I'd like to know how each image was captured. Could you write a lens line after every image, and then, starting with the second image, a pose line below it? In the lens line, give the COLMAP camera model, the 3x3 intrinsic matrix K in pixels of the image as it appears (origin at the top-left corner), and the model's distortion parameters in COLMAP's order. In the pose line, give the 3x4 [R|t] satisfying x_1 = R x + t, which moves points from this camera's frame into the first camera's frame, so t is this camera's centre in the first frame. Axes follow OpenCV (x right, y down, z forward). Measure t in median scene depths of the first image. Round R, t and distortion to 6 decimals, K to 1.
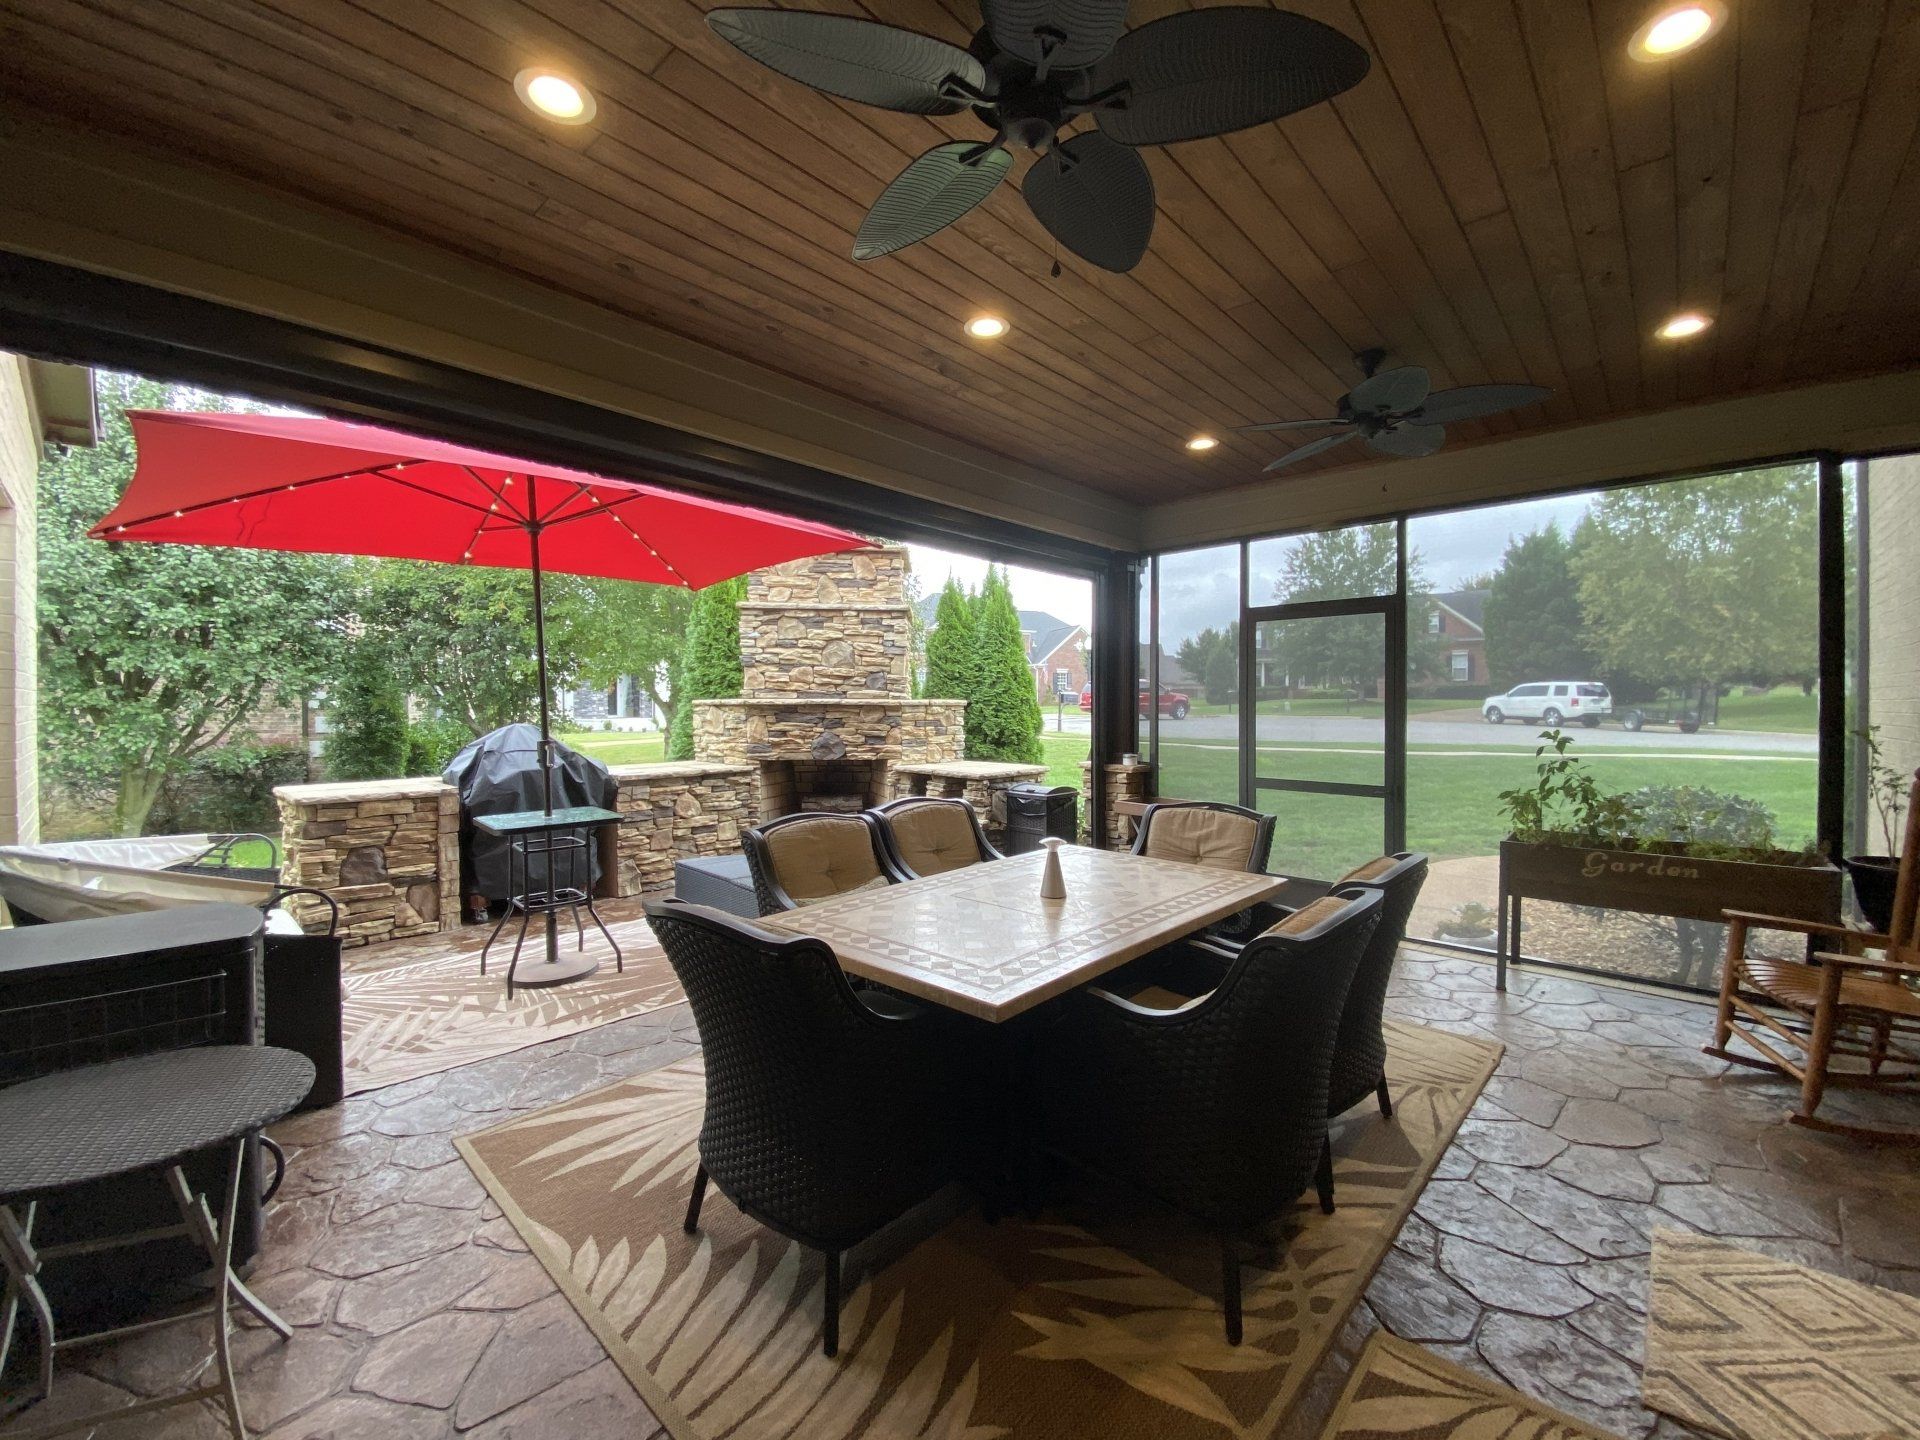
lens RADIAL K [[777.3, 0, 965.7], [0, 777.3, 704.5], [0, 0, 1]] dist [0.011742, -0.013923]
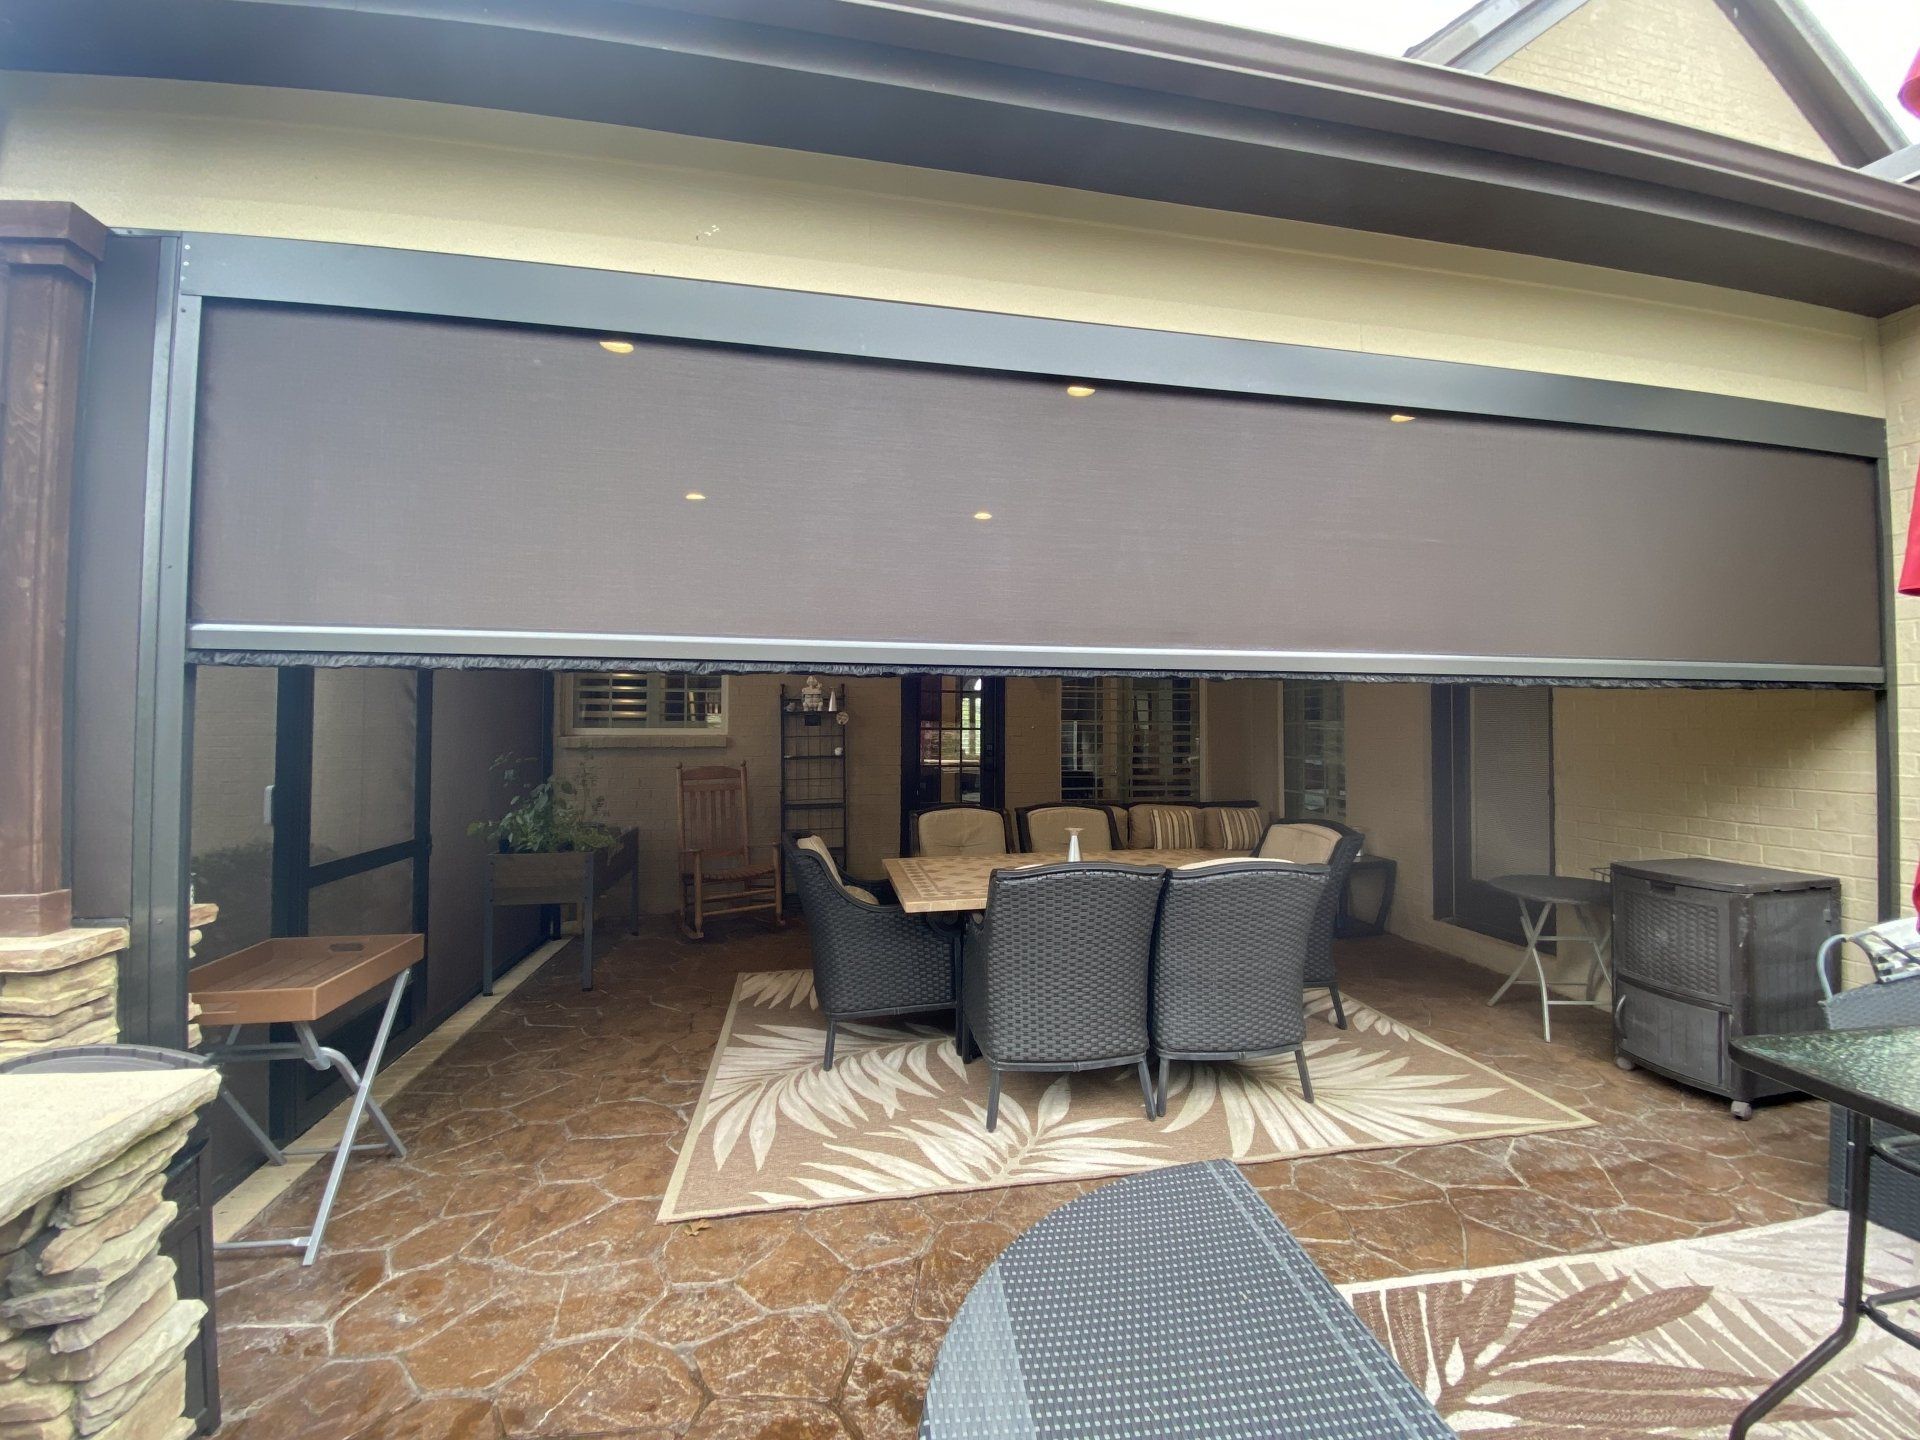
lens RADIAL K [[777.3, 0, 954.5], [0, 777.3, 718.2], [0, 0, 1]] dist [0.011742, -0.013923]
pose [[-0.794682, 0.007659, 0.606977, -0.252034], [-0.000159, 0.999918, -0.012825, -0.001870], [-0.607025, -0.010288, -0.794616, 1.016547]]
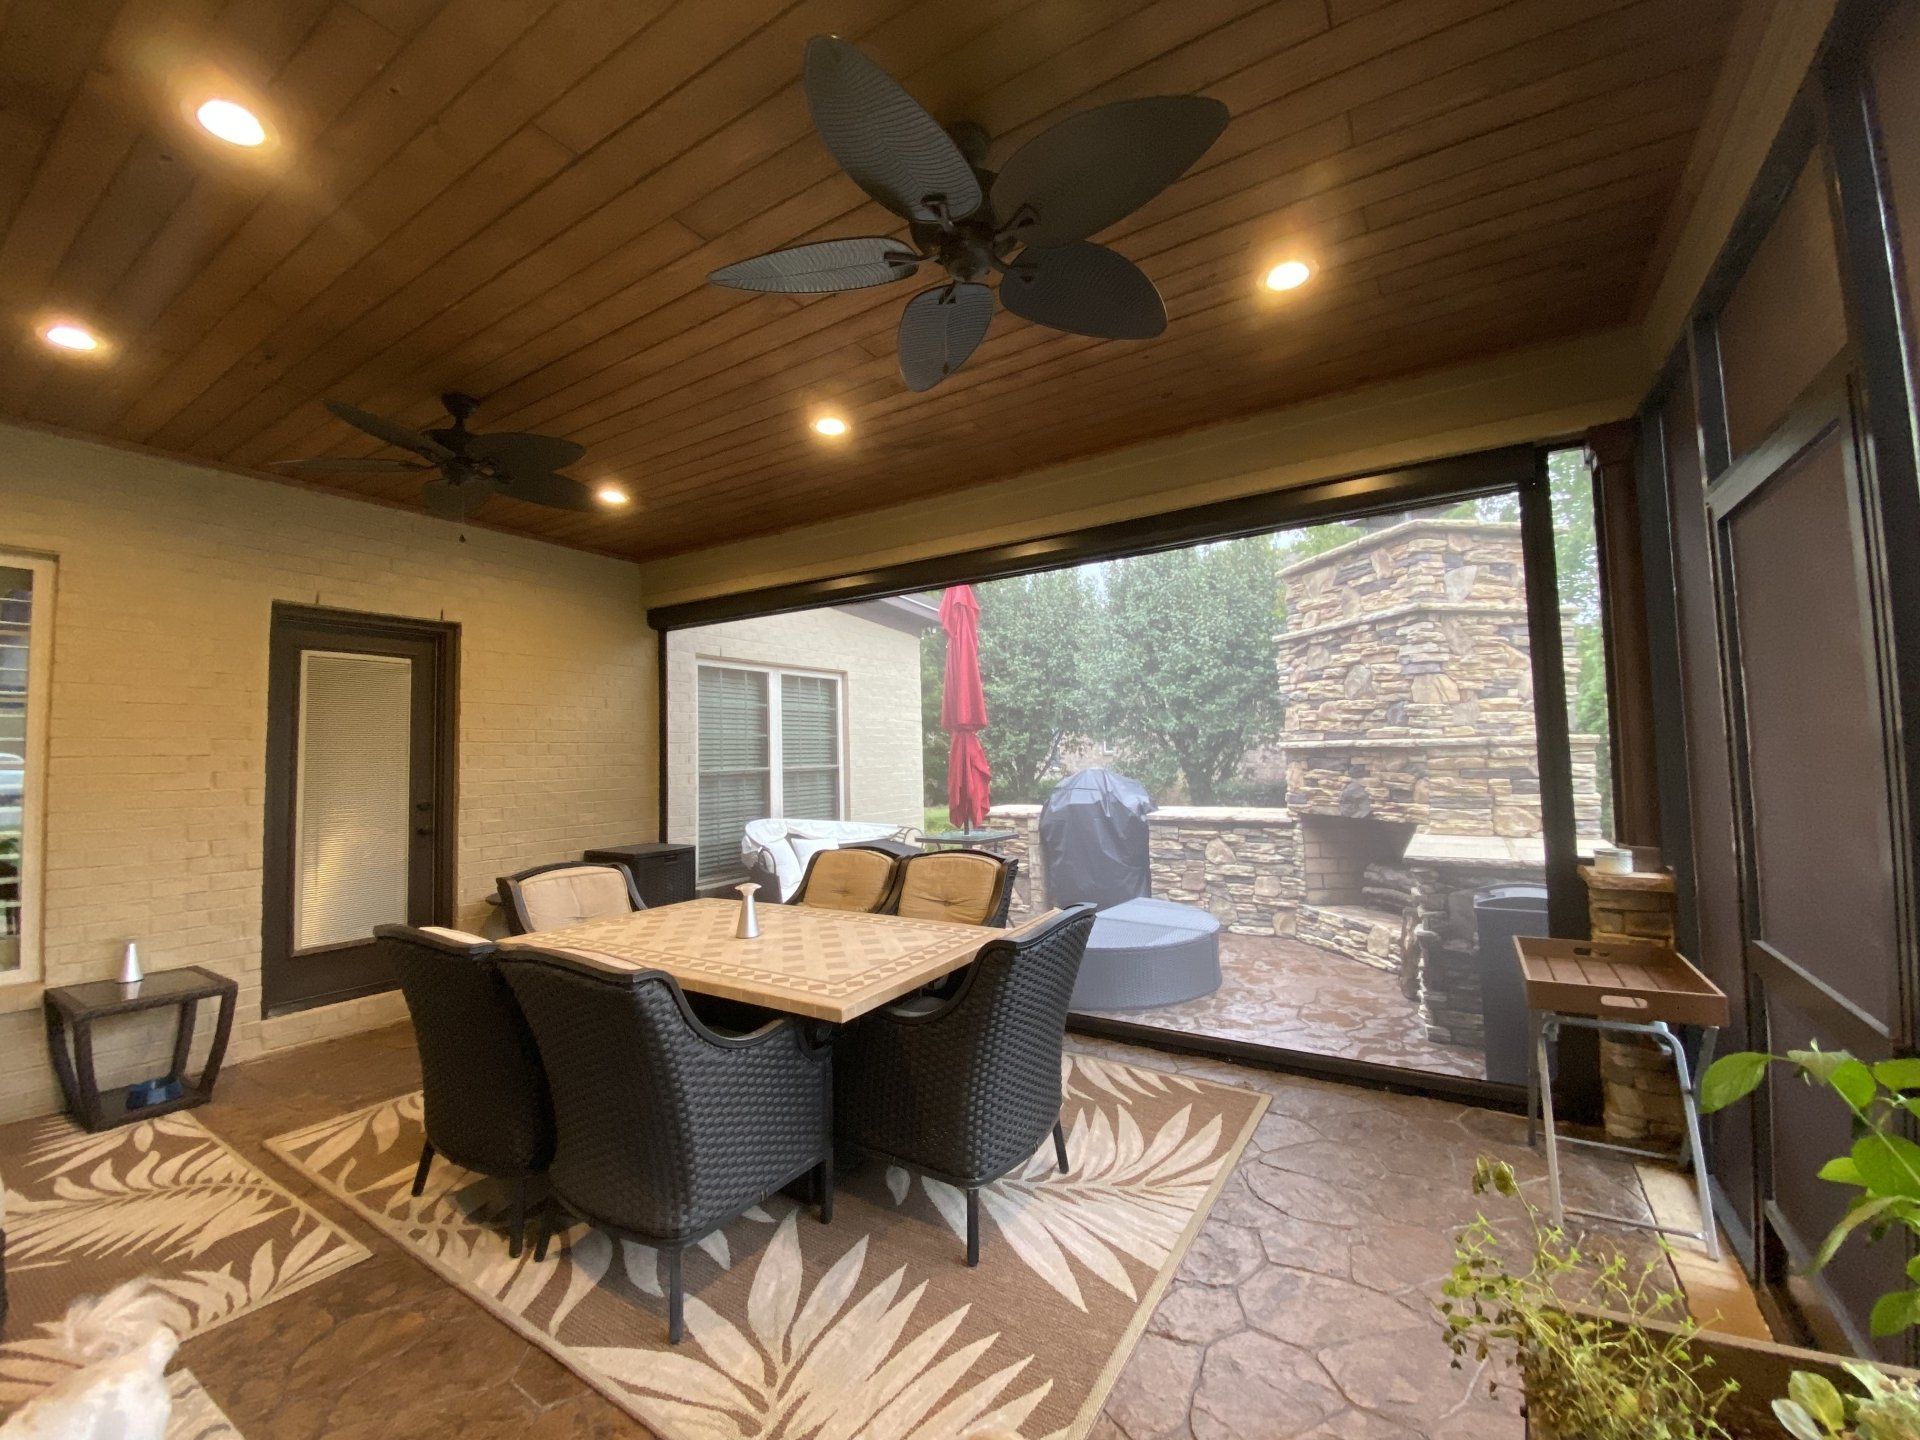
lens RADIAL K [[777.3, 0, 946.2], [0, 777.3, 711.5], [0, 0, 1]] dist [0.011742, -0.013923]
pose [[0.161113, -0.059455, -0.985143, 0.583810], [0.023359, 0.998134, -0.056419, -0.000984], [0.986659, -0.013923, 0.162202, 0.506946]]
